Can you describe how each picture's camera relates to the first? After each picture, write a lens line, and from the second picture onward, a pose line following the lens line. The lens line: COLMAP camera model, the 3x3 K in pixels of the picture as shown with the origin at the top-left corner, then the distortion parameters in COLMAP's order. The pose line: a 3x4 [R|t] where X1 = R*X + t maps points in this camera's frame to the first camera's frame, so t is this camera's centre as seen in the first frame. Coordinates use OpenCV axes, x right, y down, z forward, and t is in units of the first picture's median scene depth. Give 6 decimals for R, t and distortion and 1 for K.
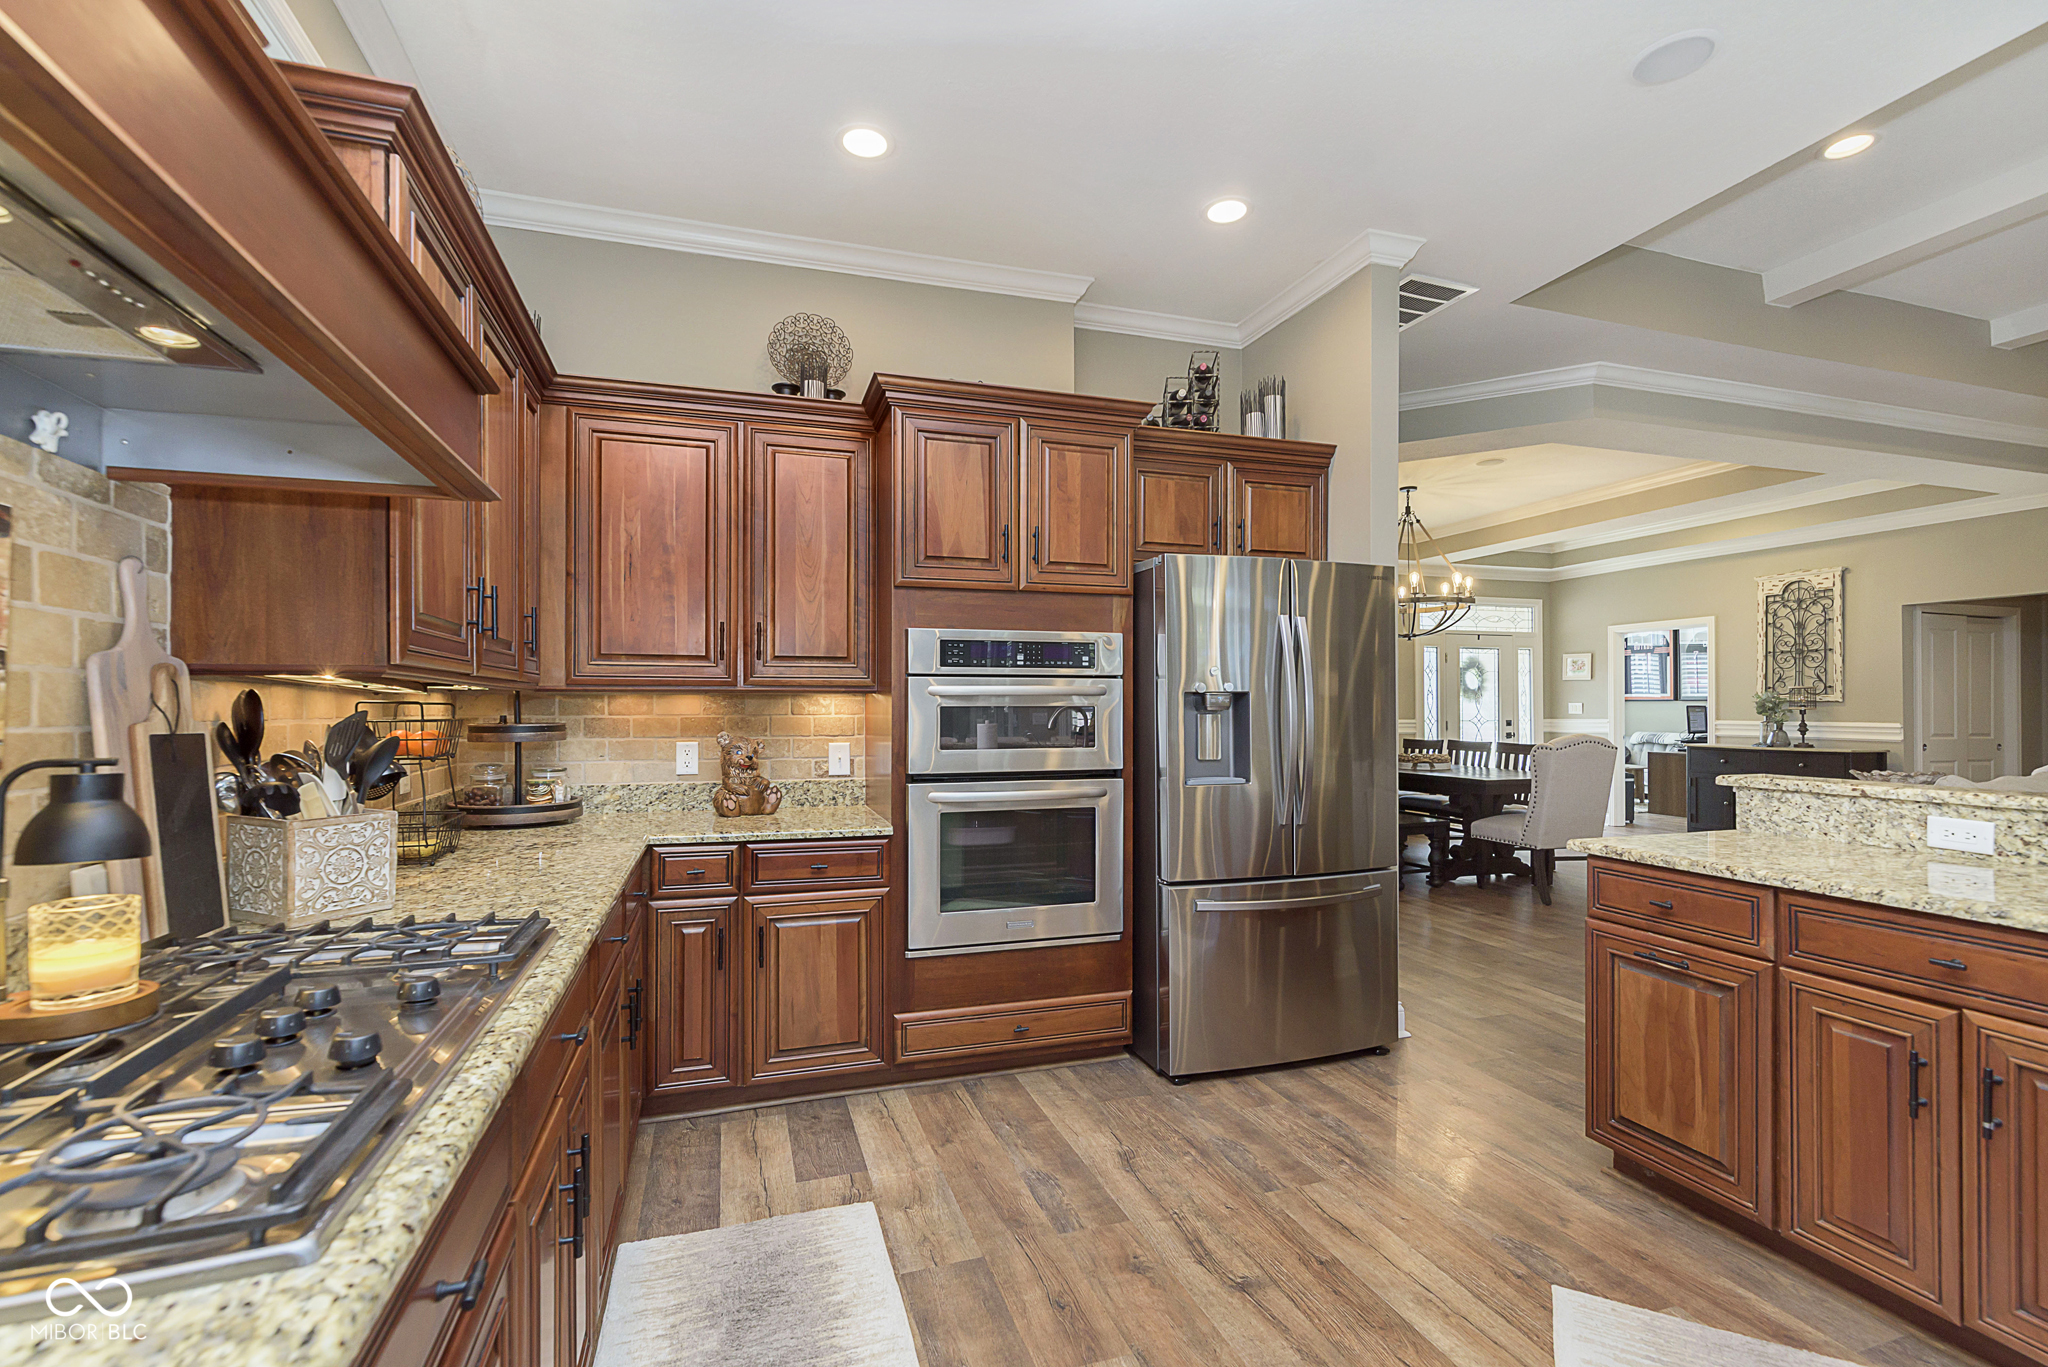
lens RADIAL K [[894.8, 0, 1011.3], [0, 894.8, 701.2], [0, 0, 1]] dist [-0.001166, 0.002180]
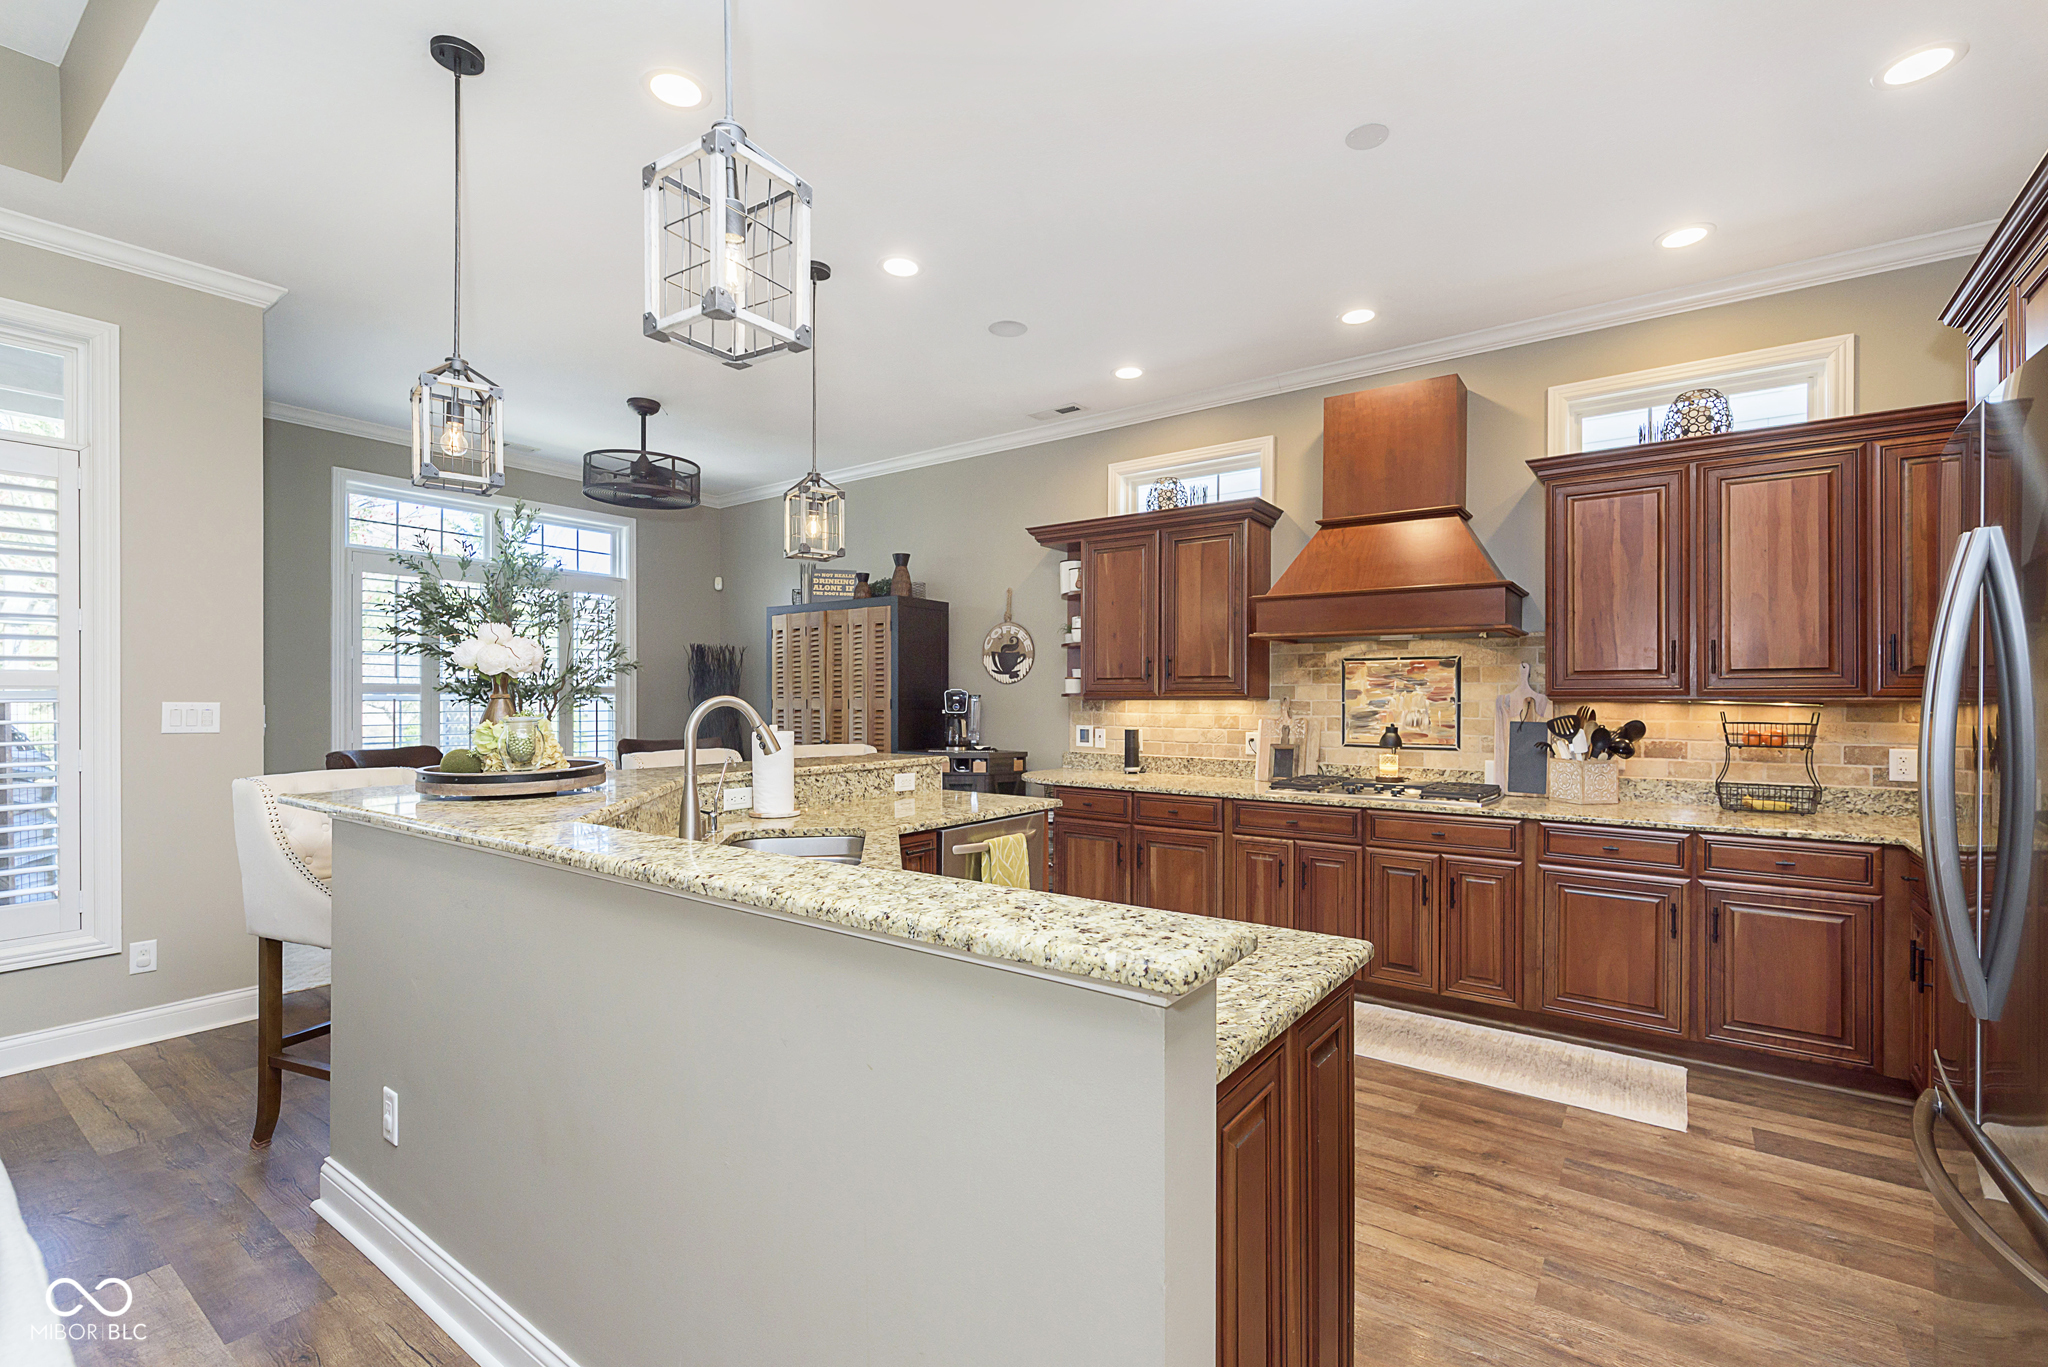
lens RADIAL K [[894.8, 0, 1018.1], [0, 894.8, 702.4], [0, 0, 1]] dist [-0.001166, 0.002180]
pose [[-0.810566, 0.003164, -0.585639, 0.995180], [0.003667, 0.999993, 0.000328, -0.015164], [0.585636, -0.001882, -0.810572, 1.134814]]
